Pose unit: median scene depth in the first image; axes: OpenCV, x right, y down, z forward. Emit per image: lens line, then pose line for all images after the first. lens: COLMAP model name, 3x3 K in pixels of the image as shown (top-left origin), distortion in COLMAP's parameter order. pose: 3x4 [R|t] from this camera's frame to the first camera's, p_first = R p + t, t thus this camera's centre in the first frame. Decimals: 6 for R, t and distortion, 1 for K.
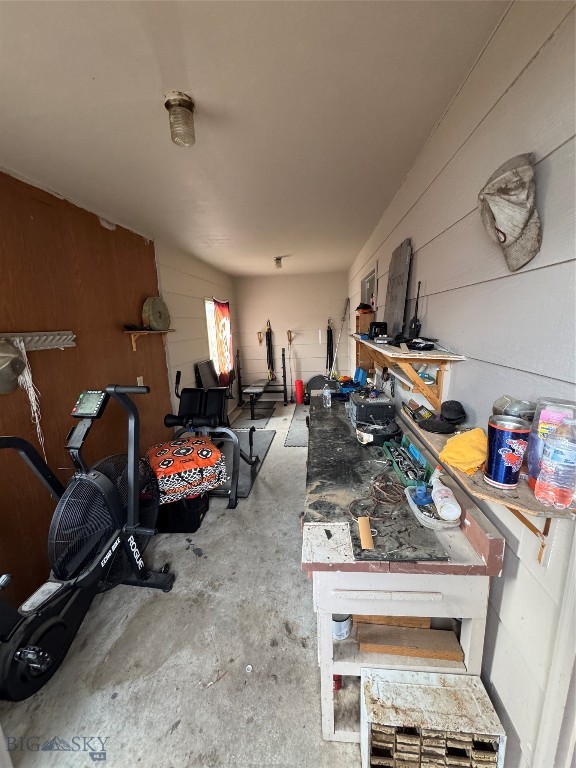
lens RADIAL K [[306.6, 0, 286.2], [0, 306.6, 382.2], [0, 0, 1]] dist [-0.002588, 0.000035]
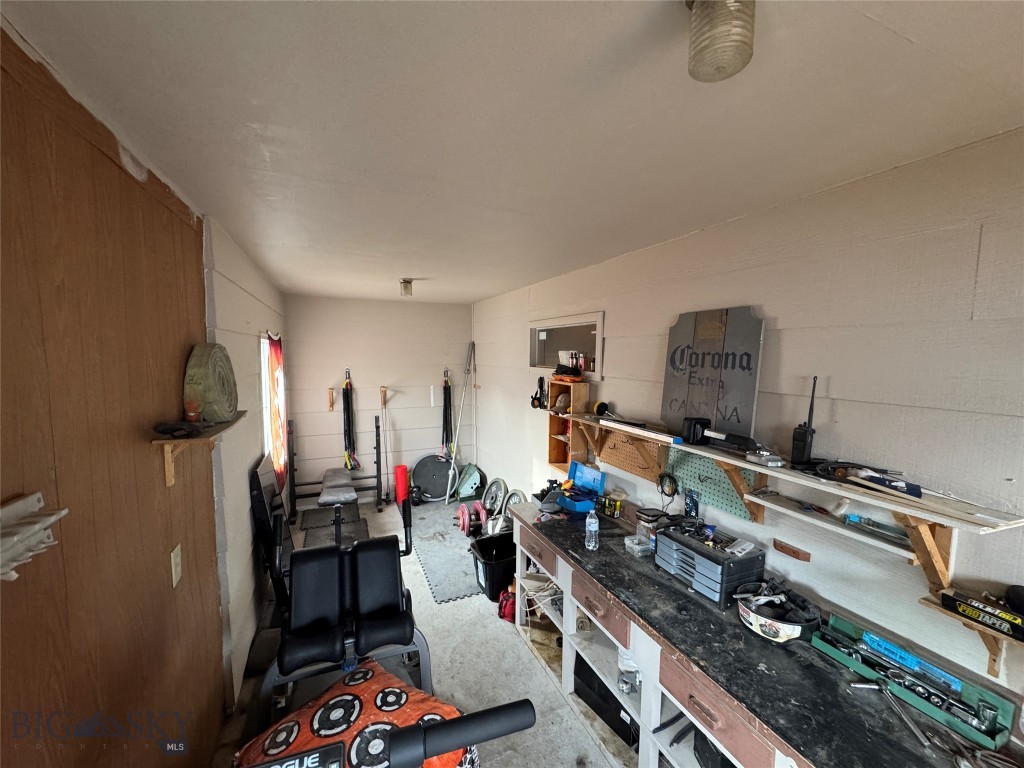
lens RADIAL K [[408.8, 0, 511.2], [0, 408.8, 385.7], [0, 0, 1]] dist [-0.002588, 0.000035]
pose [[0.868277, 0.005865, 0.496045, -0.179846], [0.052408, 0.993250, -0.103480, -0.071944], [-0.493304, 0.115846, 0.862109, 0.156919]]
